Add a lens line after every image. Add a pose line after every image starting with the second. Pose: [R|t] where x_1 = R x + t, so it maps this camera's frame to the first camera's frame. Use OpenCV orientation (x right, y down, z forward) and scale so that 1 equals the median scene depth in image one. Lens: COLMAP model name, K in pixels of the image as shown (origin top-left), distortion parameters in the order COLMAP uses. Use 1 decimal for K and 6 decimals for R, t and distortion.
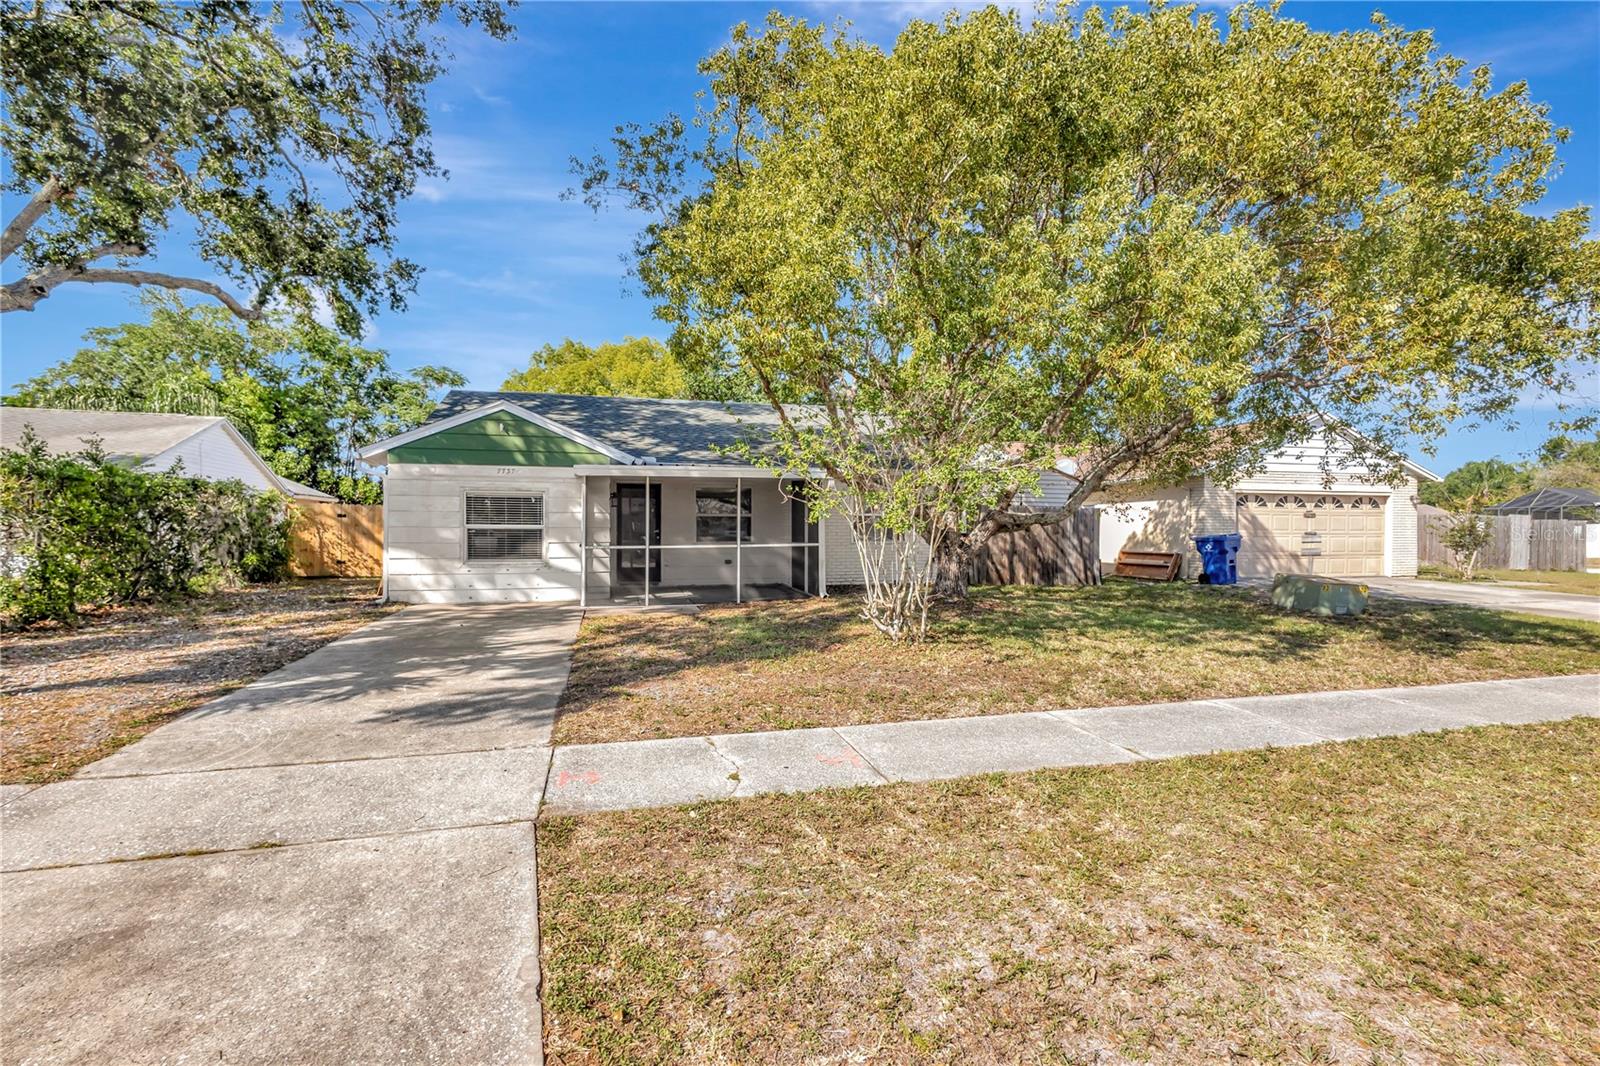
lens RADIAL K [[759.5, 0, 811.6], [0, 759.5, 535.8], [0, 0, 1]] dist [0.013254, -0.000547]
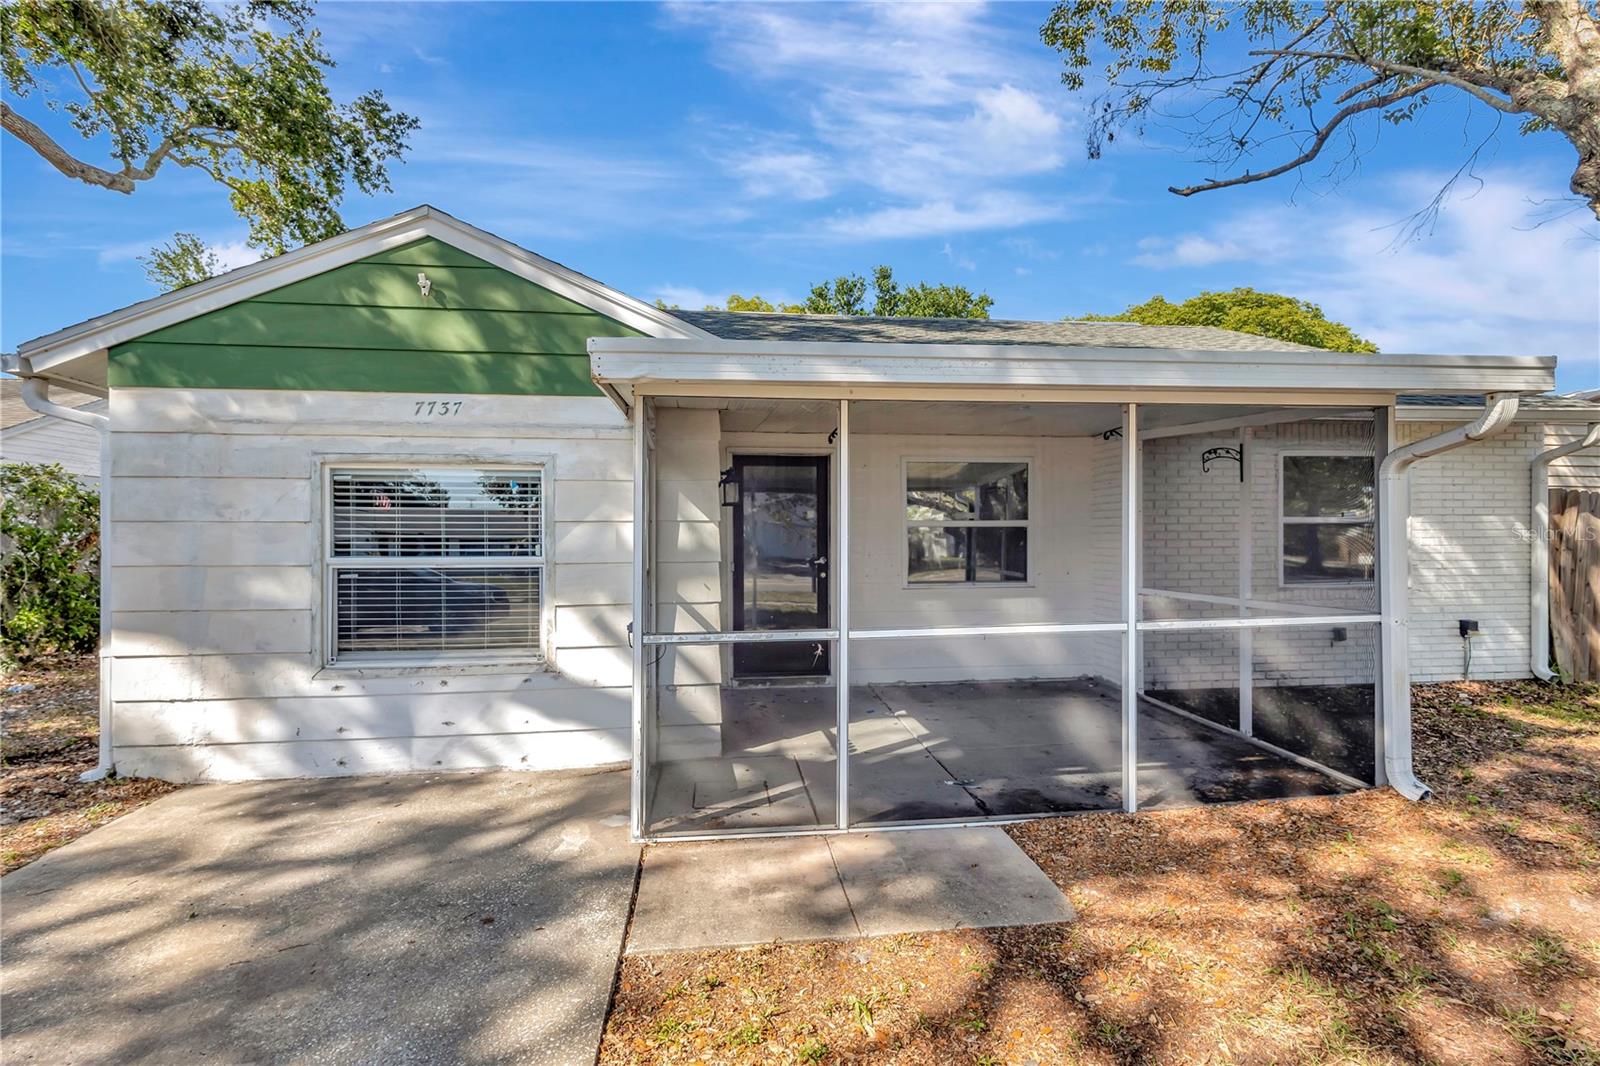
lens RADIAL K [[759.5, 0, 811.6], [0, 759.5, 535.8], [0, 0, 1]] dist [0.013254, -0.000547]
pose [[0.990050, -0.004796, -0.140631, -0.172115], [0.002310, 0.999838, -0.017838, -0.019313], [0.140694, 0.017335, 0.989901, 0.665363]]
